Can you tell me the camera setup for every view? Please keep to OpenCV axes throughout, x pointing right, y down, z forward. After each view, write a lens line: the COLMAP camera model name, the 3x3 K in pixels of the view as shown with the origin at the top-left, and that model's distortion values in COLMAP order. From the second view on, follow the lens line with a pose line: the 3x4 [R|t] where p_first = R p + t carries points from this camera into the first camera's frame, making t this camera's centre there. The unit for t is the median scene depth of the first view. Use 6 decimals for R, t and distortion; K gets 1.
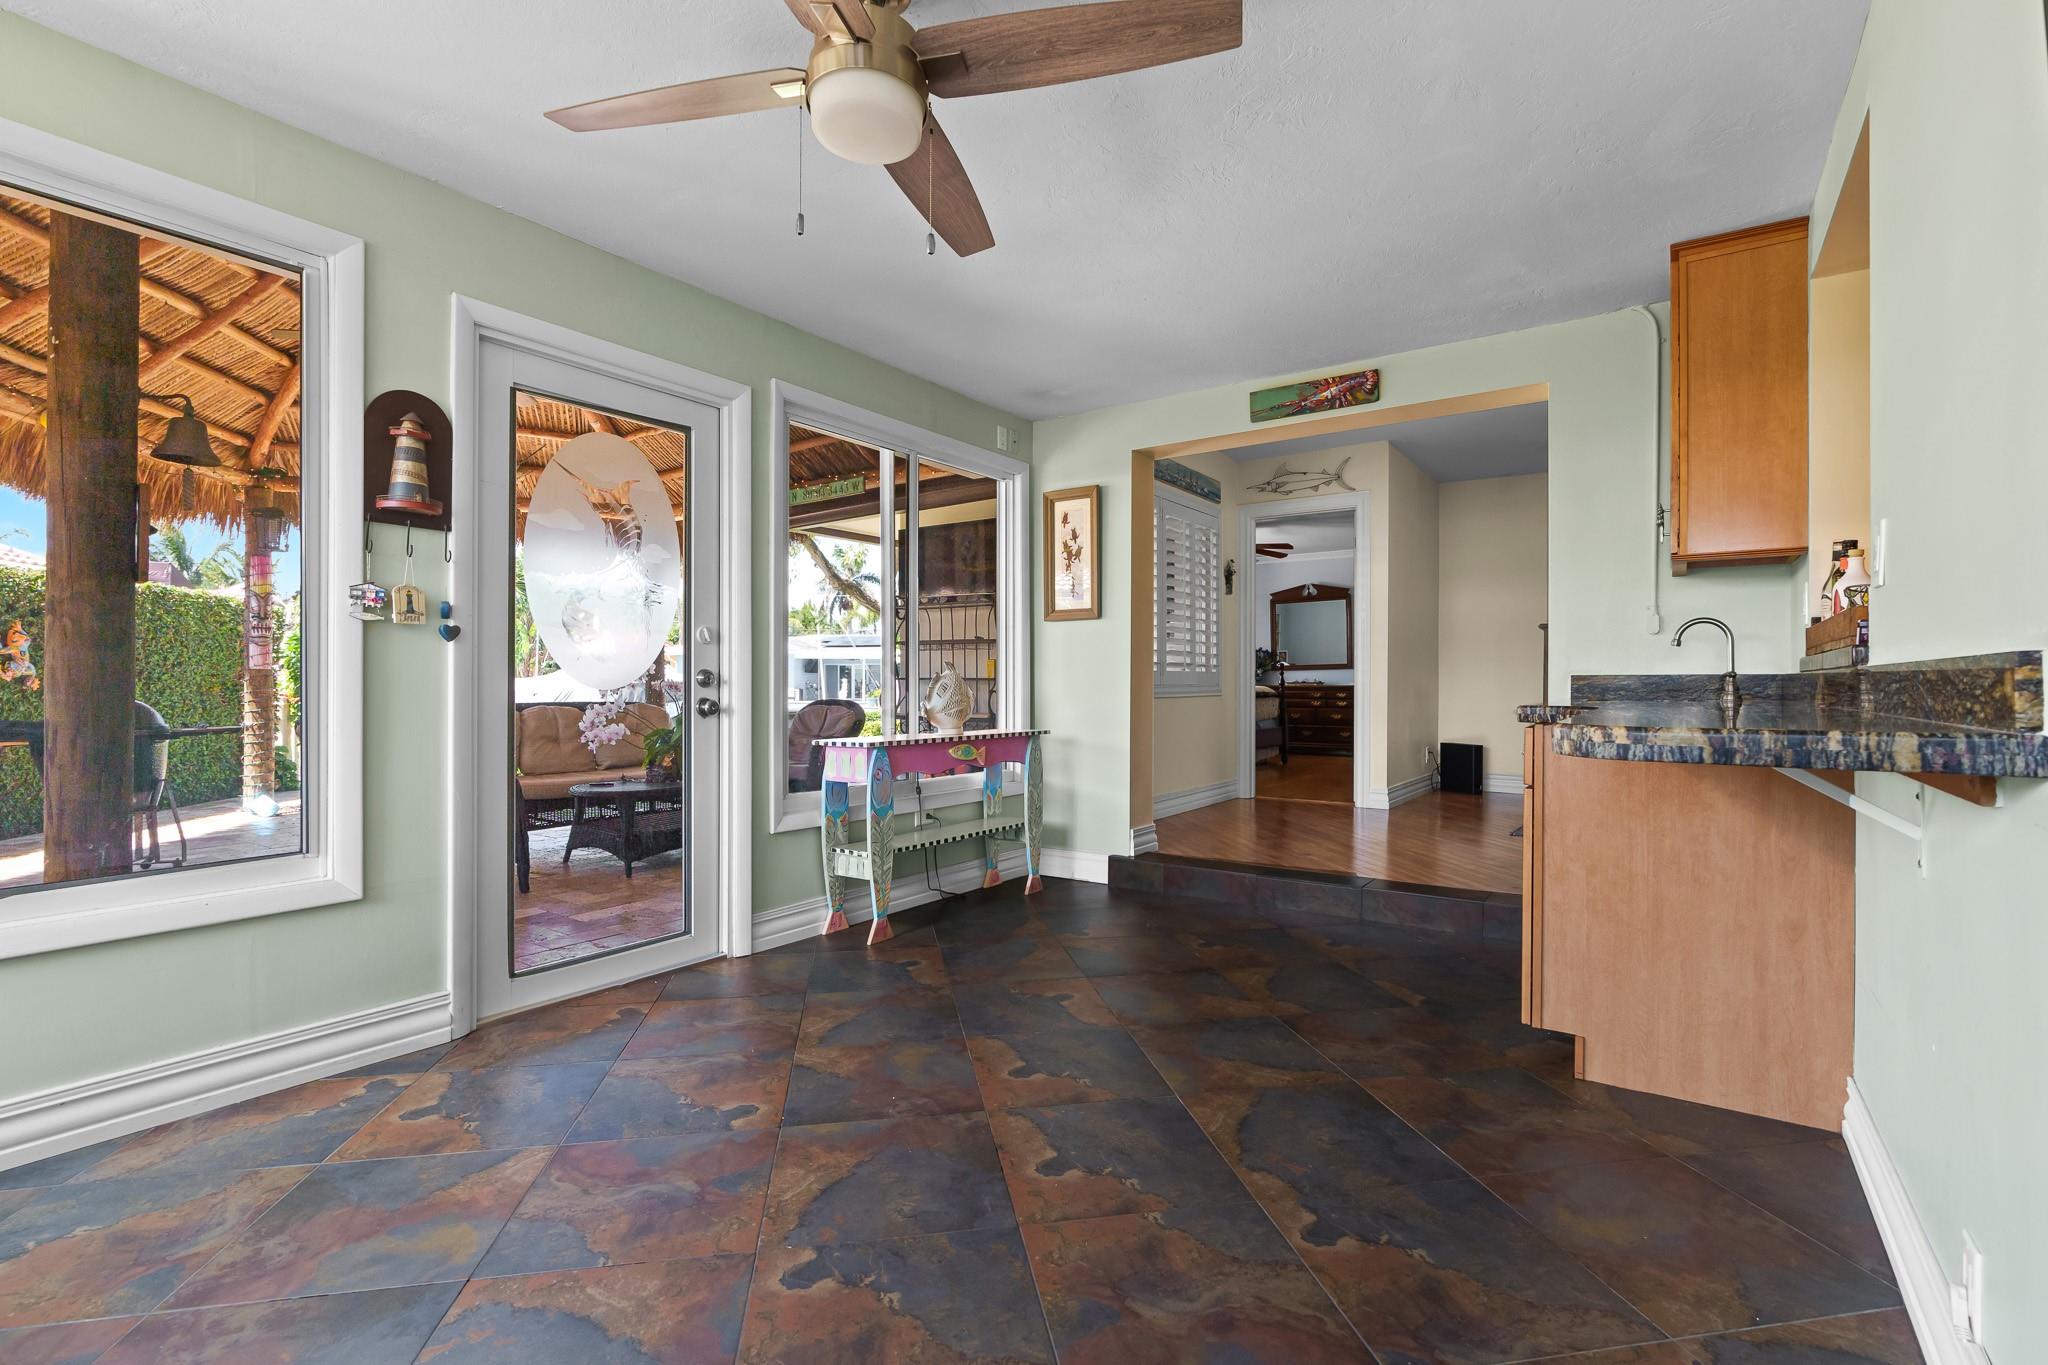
lens RADIAL K [[932.3, 0, 1021.3], [0, 932.3, 672.6], [0, 0, 1]] dist [-0.010213, 0.004024]
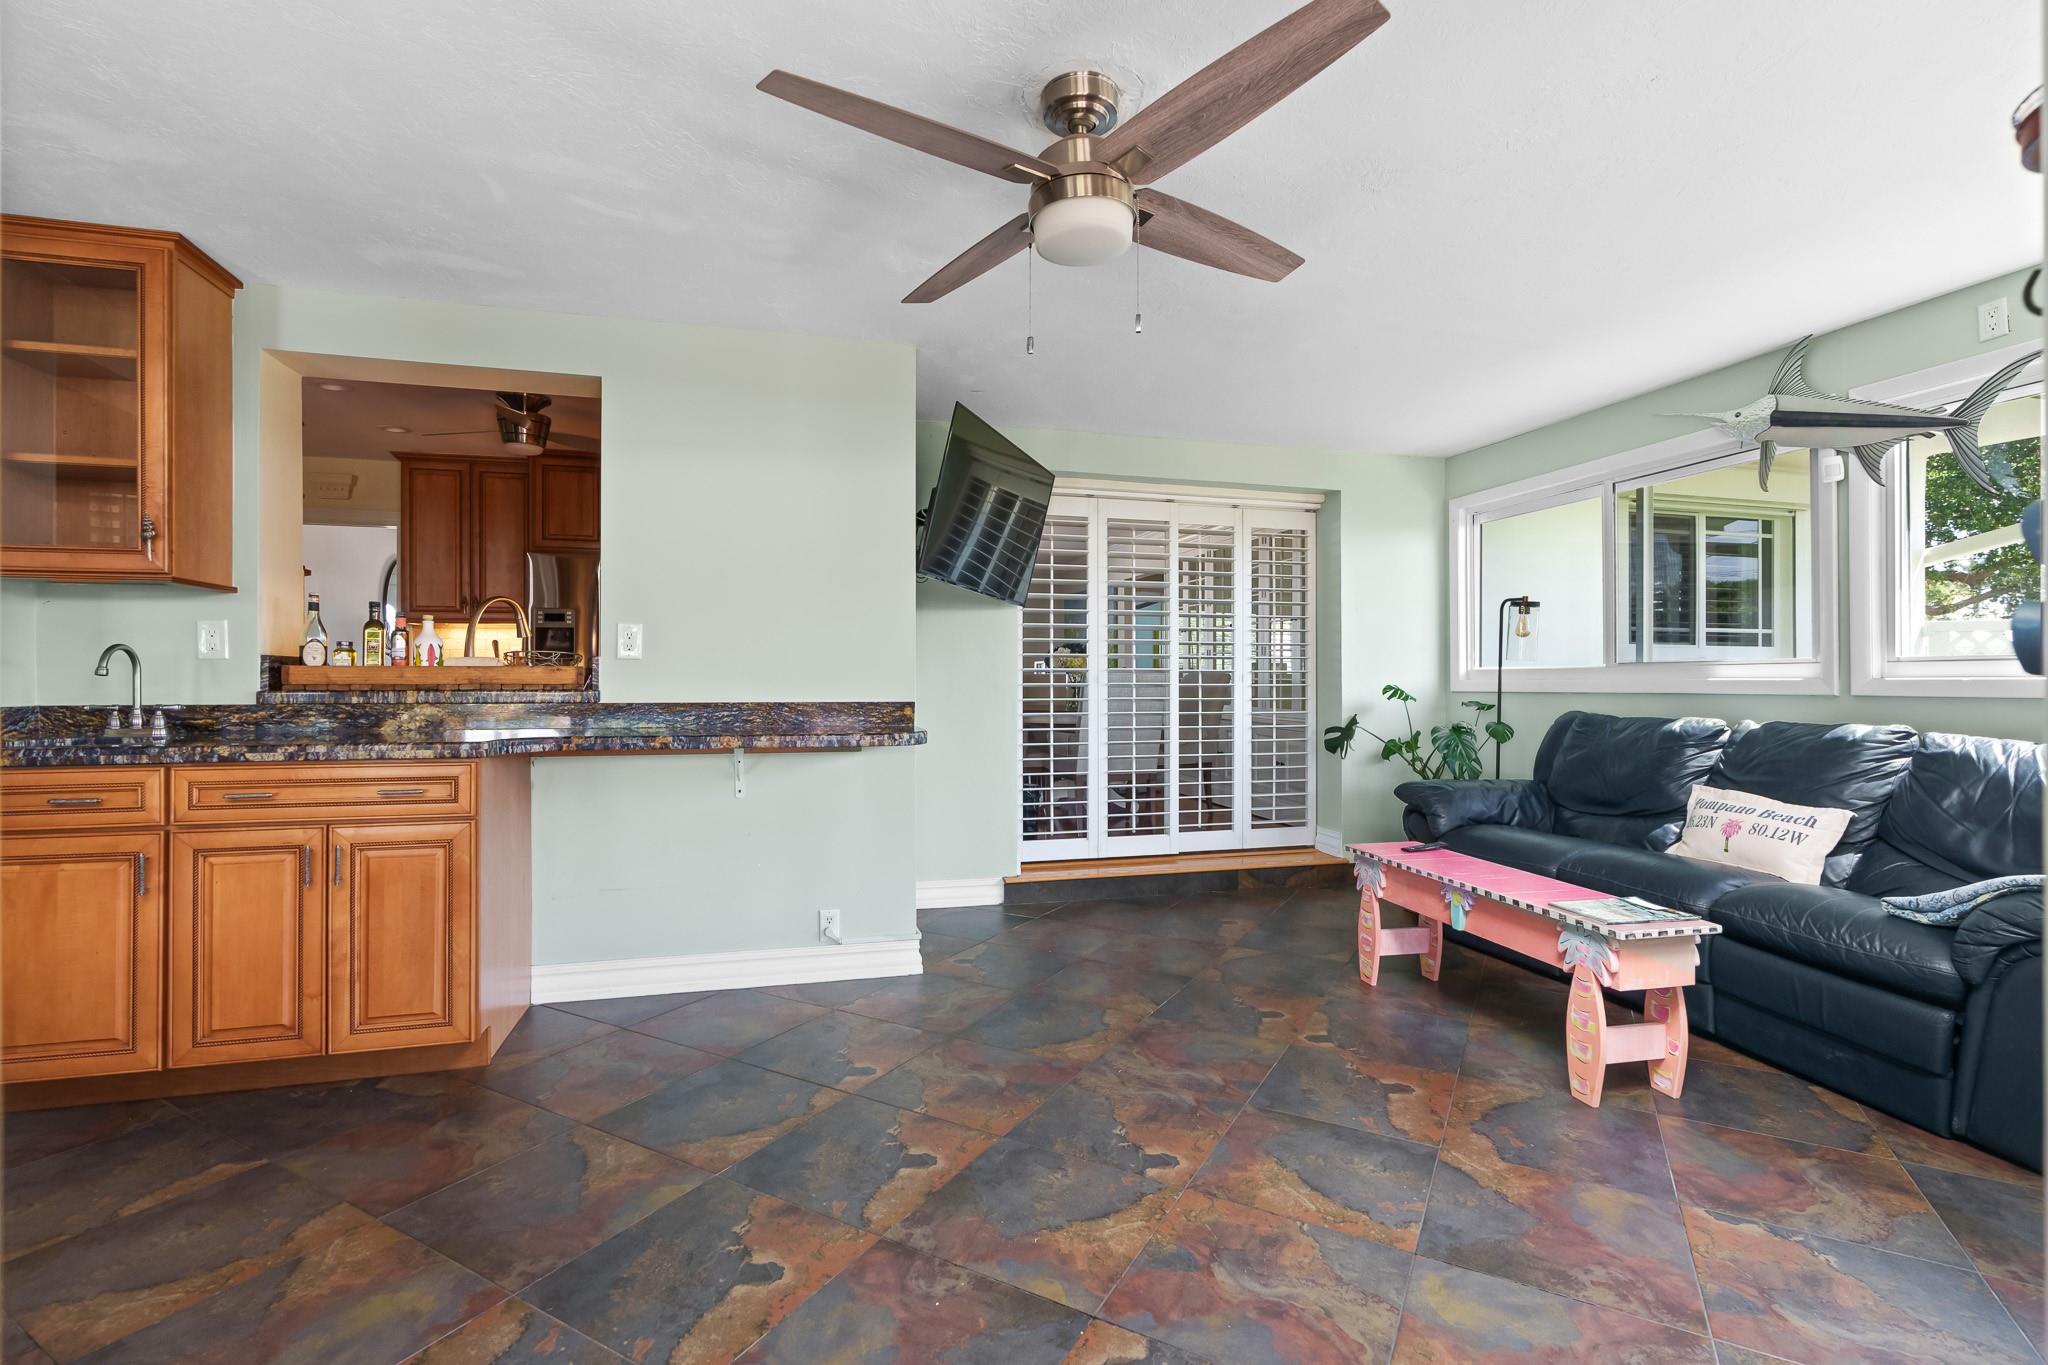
lens RADIAL K [[932.3, 0, 1017.2], [0, 932.3, 678.8], [0, 0, 1]] dist [-0.010213, 0.004024]
pose [[-0.772419, -0.000742, 0.635113, -0.603044], [-0.009206, 0.999907, -0.010027, -0.031205], [-0.635047, -0.013592, -0.772354, 1.414368]]
